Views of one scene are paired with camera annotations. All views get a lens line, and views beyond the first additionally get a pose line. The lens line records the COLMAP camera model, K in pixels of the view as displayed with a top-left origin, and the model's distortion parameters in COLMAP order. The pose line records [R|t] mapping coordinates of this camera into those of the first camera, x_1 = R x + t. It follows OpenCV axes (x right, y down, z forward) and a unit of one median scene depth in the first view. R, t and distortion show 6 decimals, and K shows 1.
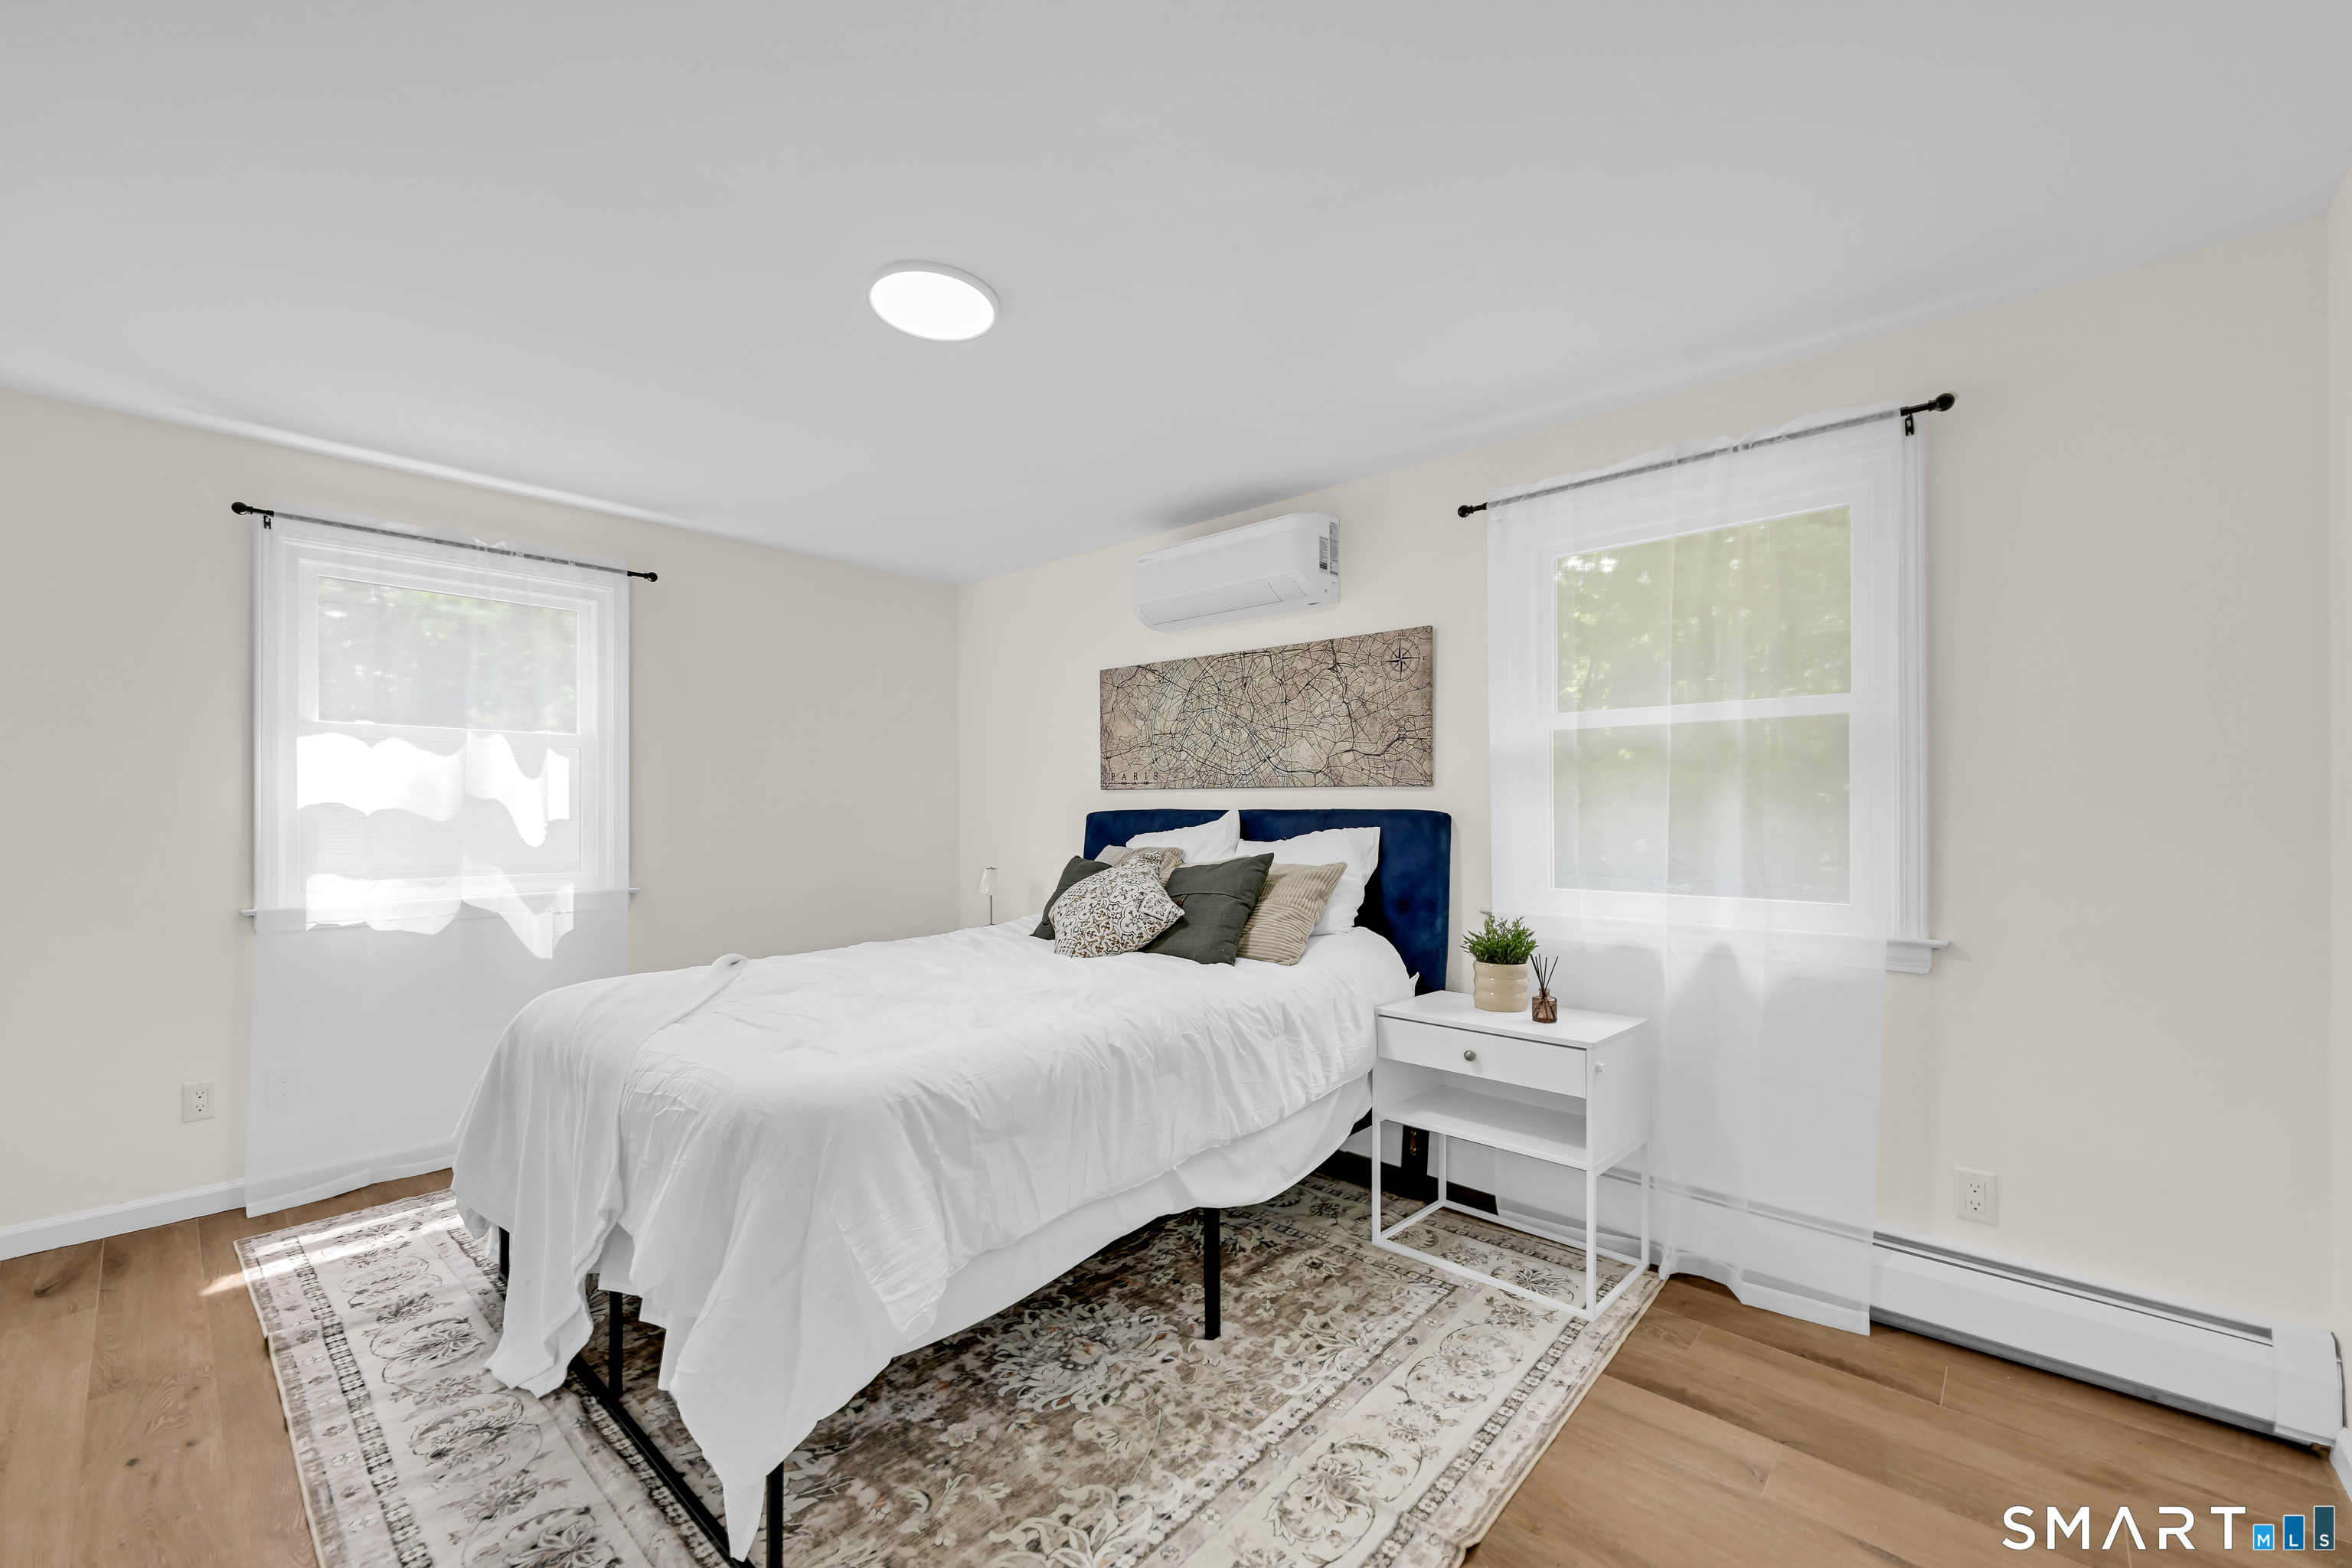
lens RADIAL K [[955.3, 0, 1181.2], [0, 955.3, 800.2], [0, 0, 1]] dist [-0.002232, -0.000104]
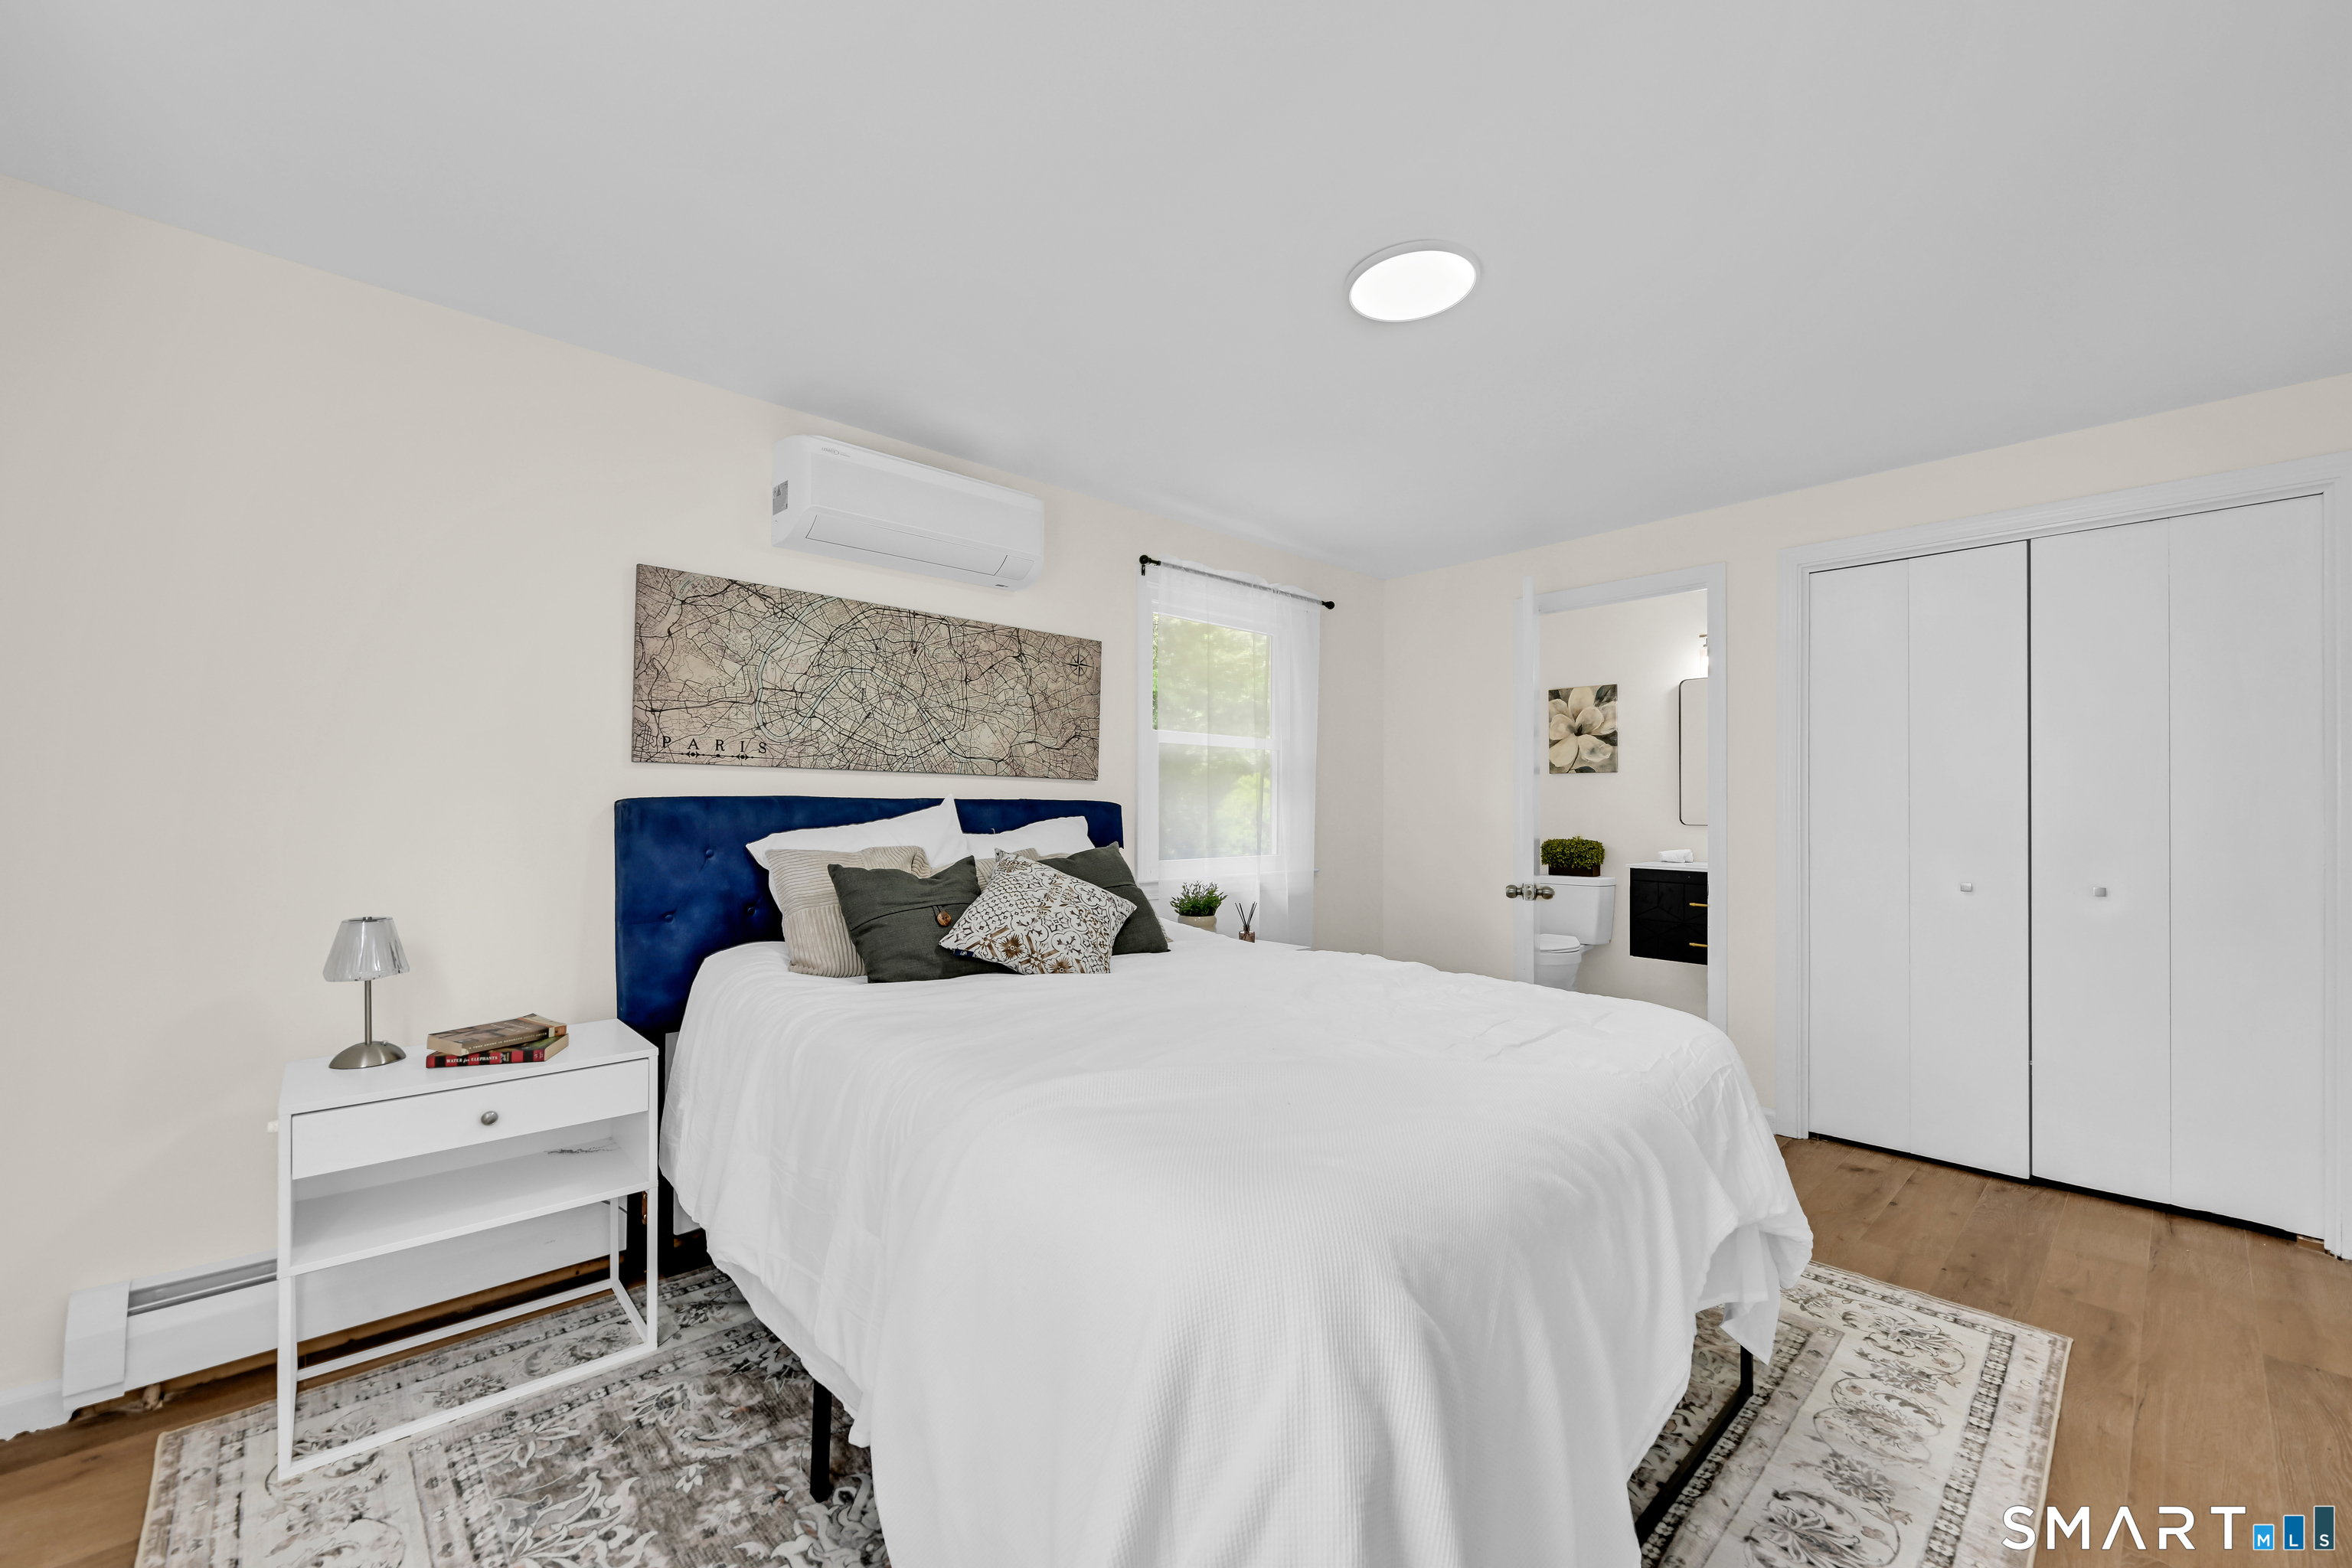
lens RADIAL K [[955.3, 0, 1178.5], [0, 955.3, 789.3], [0, 0, 1]] dist [-0.002232, -0.000104]
pose [[0.069685, 0.019517, 0.997378, -0.811818], [-0.017644, 0.999676, -0.018329, 0.014301], [-0.997413, -0.016320, 0.070007, 0.756077]]
